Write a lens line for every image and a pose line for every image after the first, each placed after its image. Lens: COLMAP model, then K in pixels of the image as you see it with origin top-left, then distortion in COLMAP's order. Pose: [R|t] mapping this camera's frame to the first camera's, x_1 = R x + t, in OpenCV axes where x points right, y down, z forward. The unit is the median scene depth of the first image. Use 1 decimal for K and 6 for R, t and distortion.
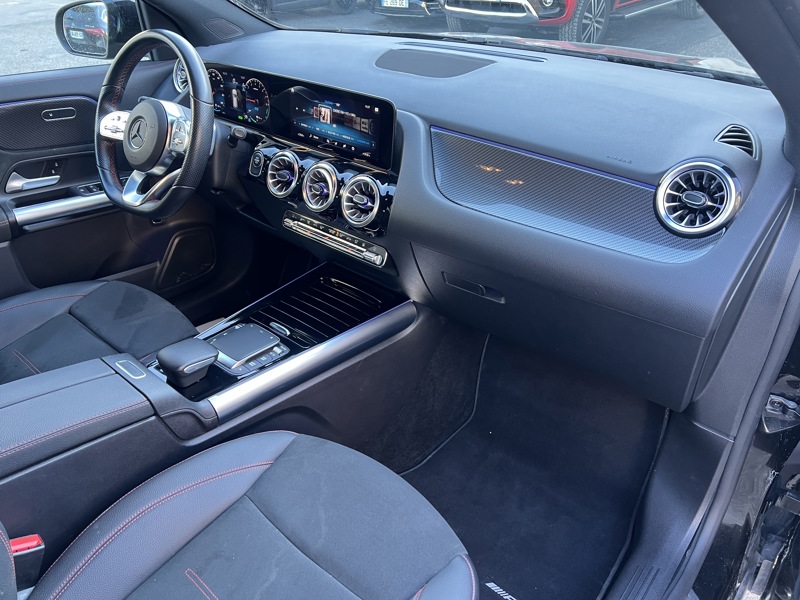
lens RADIAL K [[610.3, 0, 400.0], [0, 610.3, 300.0], [0, 0, 1]] dist [0.108970, -0.110210]
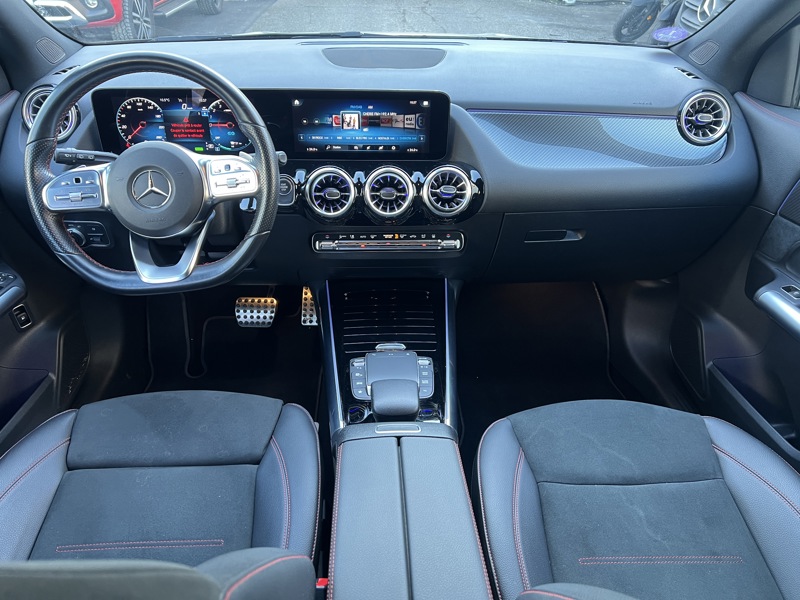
lens RADIAL K [[610.3, 0, 400.0], [0, 610.3, 300.0], [0, 0, 1]] dist [0.108970, -0.110210]
pose [[0.719401, -0.344664, 0.603050, -0.725432], [0.343376, 0.931166, 0.122568, -0.130663], [-0.603785, 0.118897, 0.788231, 0.231454]]
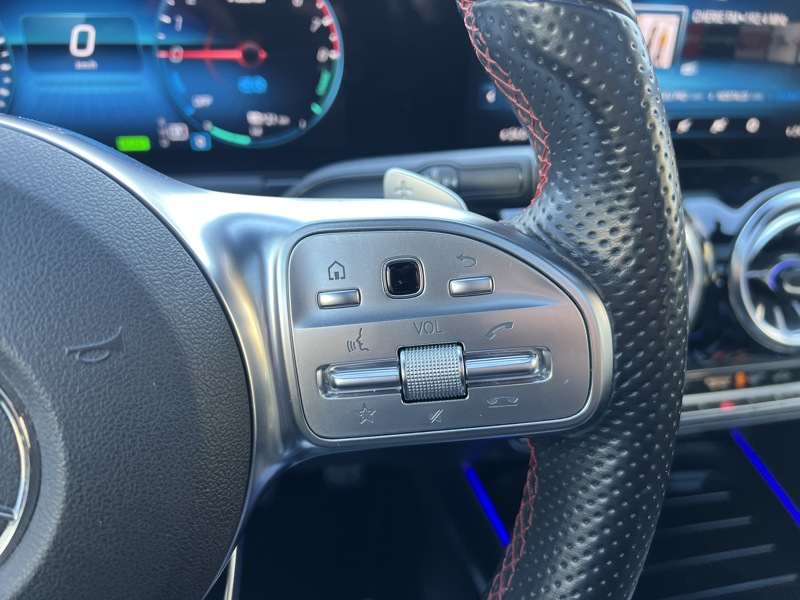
lens RADIAL K [[636.1, 0, 400.0], [0, 636.1, 300.0], [0, 0, 1]] dist [0.029927, -0.066876]
pose [[0.591614, -0.394749, 0.702970, -0.443810], [0.368567, 0.907909, 0.199648, -0.287909], [-0.717044, 0.140977, 0.682623, 0.883357]]
